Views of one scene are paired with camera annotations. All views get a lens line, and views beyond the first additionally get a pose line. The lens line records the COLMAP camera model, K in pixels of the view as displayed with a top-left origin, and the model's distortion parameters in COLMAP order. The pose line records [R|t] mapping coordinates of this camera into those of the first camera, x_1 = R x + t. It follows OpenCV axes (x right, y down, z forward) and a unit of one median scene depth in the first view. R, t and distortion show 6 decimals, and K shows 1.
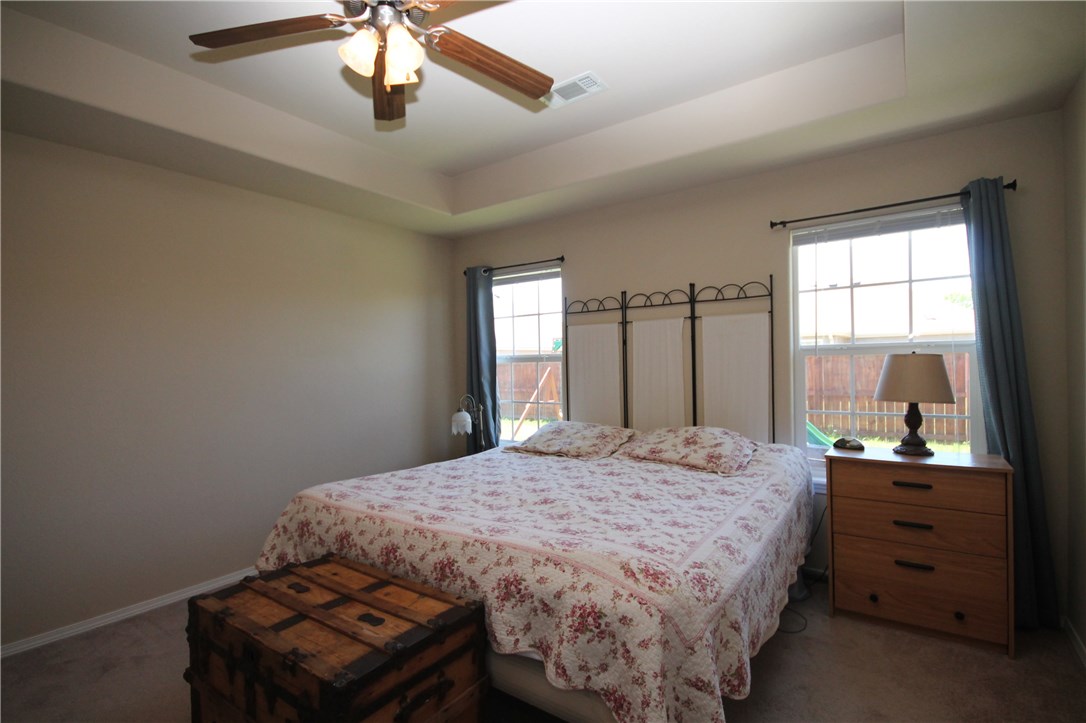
lens RADIAL K [[512.3, 0, 543.9], [0, 512.3, 363.9], [0, 0, 1]] dist [0.003051, -0.004993]
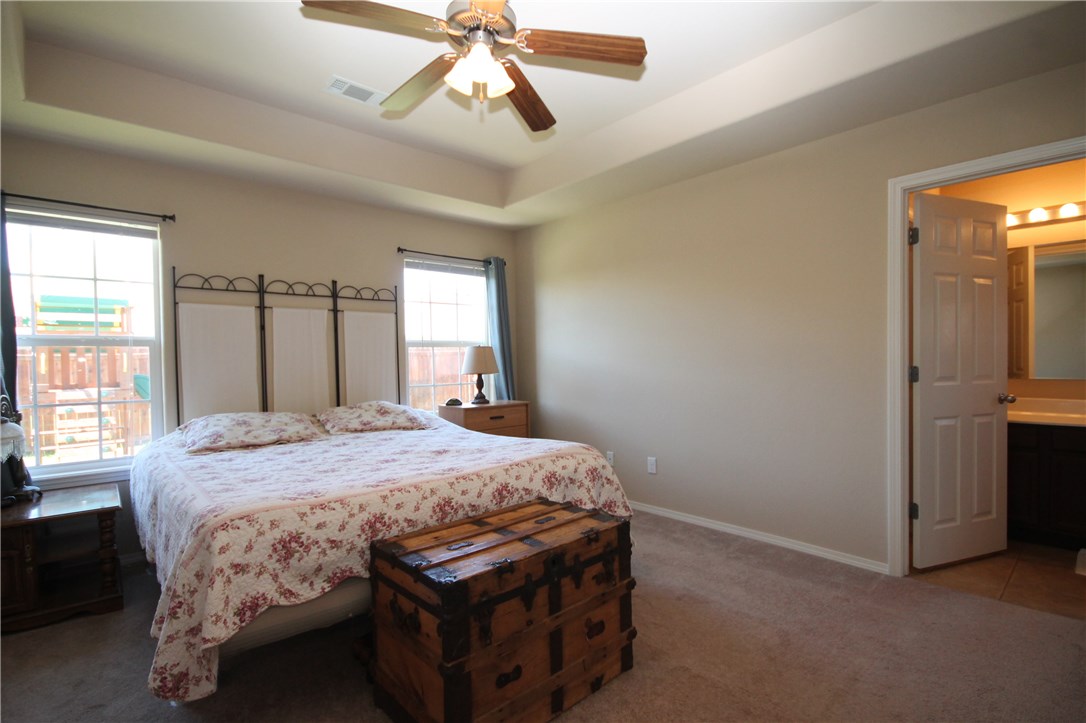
lens RADIAL K [[512.3, 0, 543.7], [0, 512.3, 362.0], [0, 0, 1]] dist [0.003051, -0.004993]
pose [[0.219639, 0.008284, 0.975546, -0.794061], [0.011024, 0.999879, -0.010973, 0.045850], [-0.975519, 0.013165, 0.219521, 0.333589]]
